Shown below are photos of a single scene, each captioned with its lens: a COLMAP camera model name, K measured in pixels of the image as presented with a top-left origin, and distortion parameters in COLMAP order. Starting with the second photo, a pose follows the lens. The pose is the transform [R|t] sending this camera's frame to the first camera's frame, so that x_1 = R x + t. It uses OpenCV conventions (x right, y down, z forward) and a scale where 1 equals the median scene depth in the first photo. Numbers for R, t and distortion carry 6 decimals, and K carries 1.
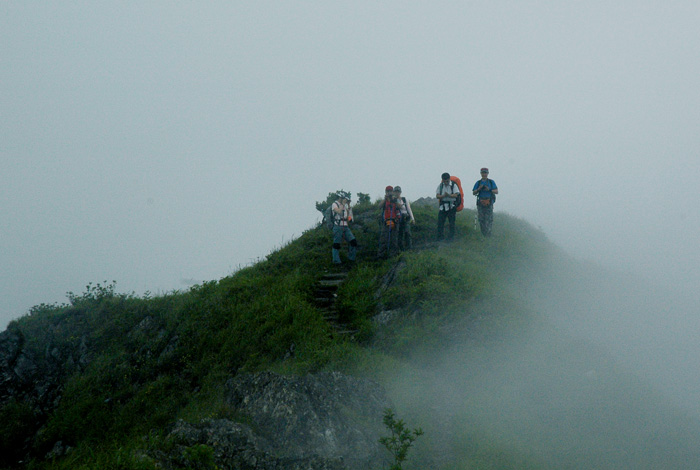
lens RADIAL K [[2401.1, 0, 350.0], [0, 2401.1, 235.0], [0, 0, 1]] dist [0.493872, -1.084543]
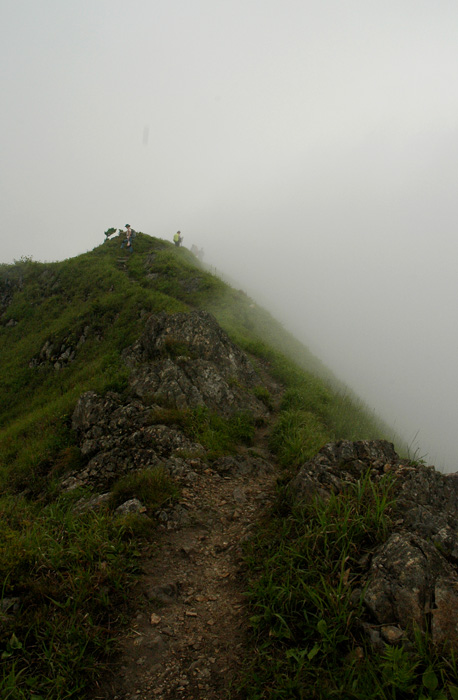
lens RADIAL K [[573.5, 0, 219.1], [0, 573.5, 349.2], [0, 0, 1]] dist [-0.158429, 0.000888]
pose [[0.962597, 0.025896, 0.269697, -0.069662], [-0.069279, 0.985855, 0.152610, 0.013326], [-0.261930, -0.165586, 0.950775, 0.395000]]
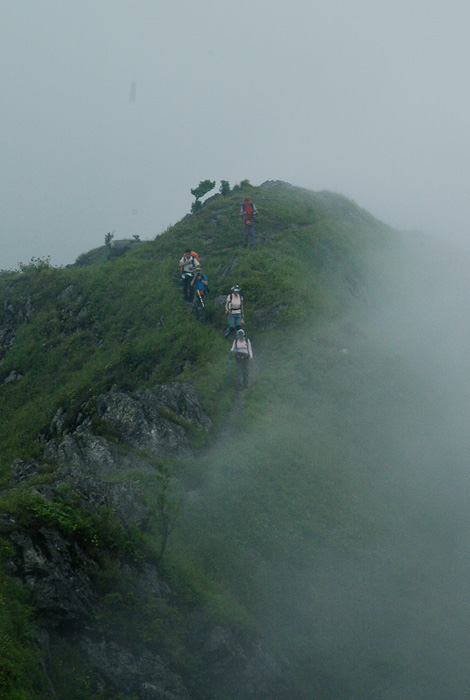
lens RADIAL K [[2157.6, 0, 235.0], [0, 2157.6, 350.0], [0, 0, 1]] dist [0.017409, 0.598965]
pose [[0.999596, 0.006945, -0.027558, 0.057451], [-0.002825, 0.989159, 0.146825, -0.128131], [0.028279, -0.146687, 0.988779, -0.342163]]
